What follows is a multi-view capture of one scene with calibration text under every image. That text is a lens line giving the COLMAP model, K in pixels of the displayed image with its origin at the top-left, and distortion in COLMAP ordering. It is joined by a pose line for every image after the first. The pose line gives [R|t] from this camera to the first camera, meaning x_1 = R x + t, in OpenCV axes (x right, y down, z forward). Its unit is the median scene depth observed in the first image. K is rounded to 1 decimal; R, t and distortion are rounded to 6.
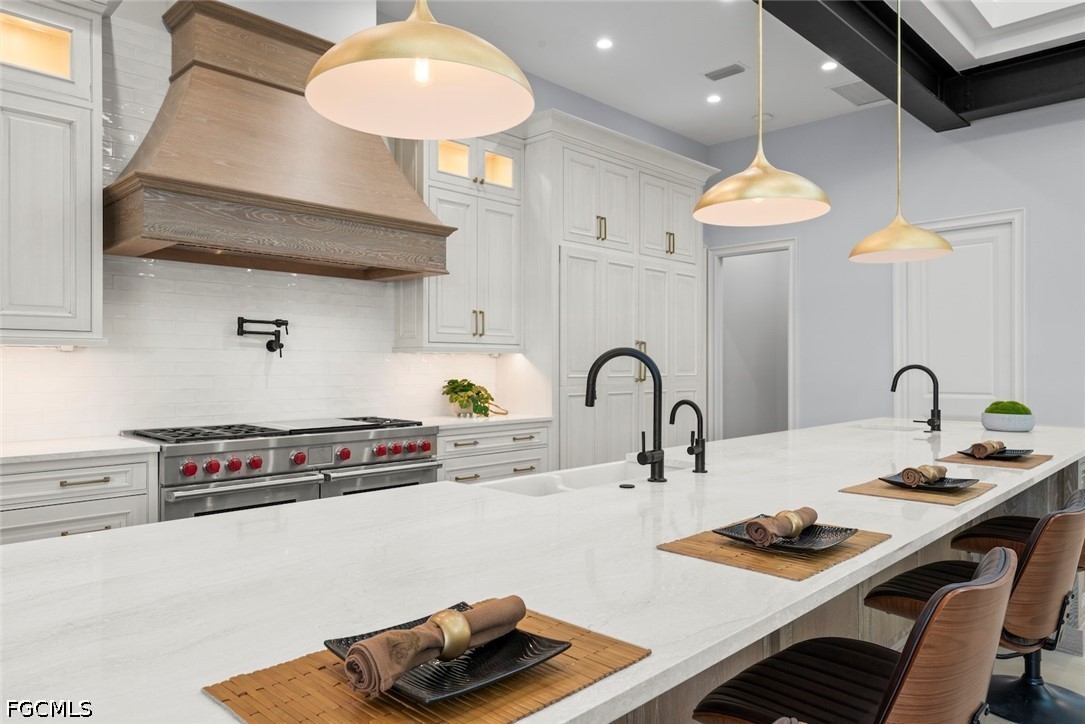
lens RADIAL K [[717.2, 0, 542.5], [0, 717.2, 362.0], [0, 0, 1]] dist [0.007748, -0.001330]
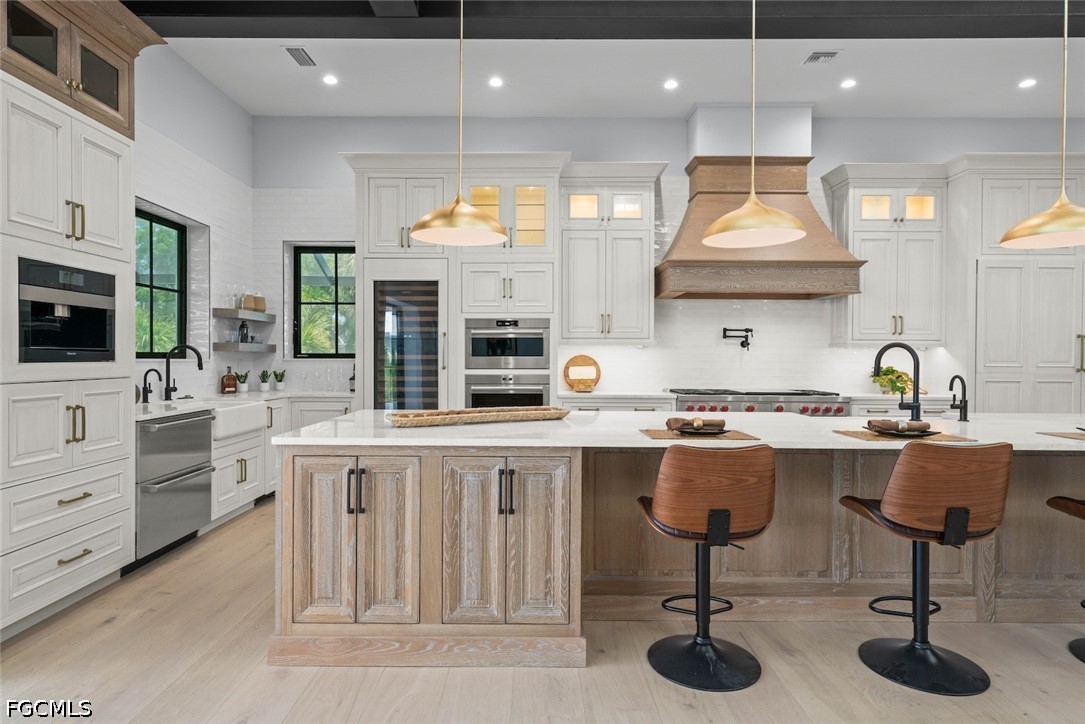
lens RADIAL K [[602.1, 0, 530.5], [0, 602.1, 363.5], [0, 0, 1]] dist [0.005876, 0.000054]
pose [[0.693012, 0.008911, -0.720871, 0.292745], [-0.002098, 0.999944, 0.010344, 0.009528], [0.720923, -0.005656, 0.692992, -0.337306]]
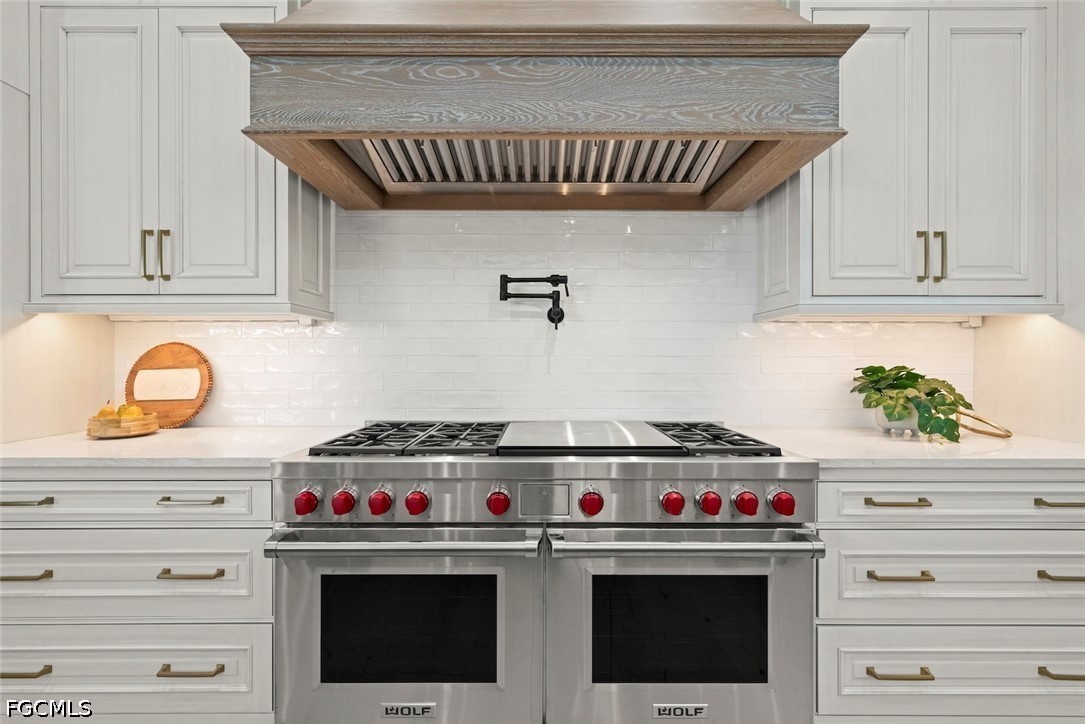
lens RADIAL K [[464.7, 0, 539.7], [0, 464.7, 360.3], [0, 0, 1]] dist [-0.000805, -0.000228]
pose [[0.698593, -0.002471, -0.715515, -0.055585], [0.002725, 0.999996, -0.000792, 0.022906], [0.715514, -0.001397, 0.698597, 0.660572]]
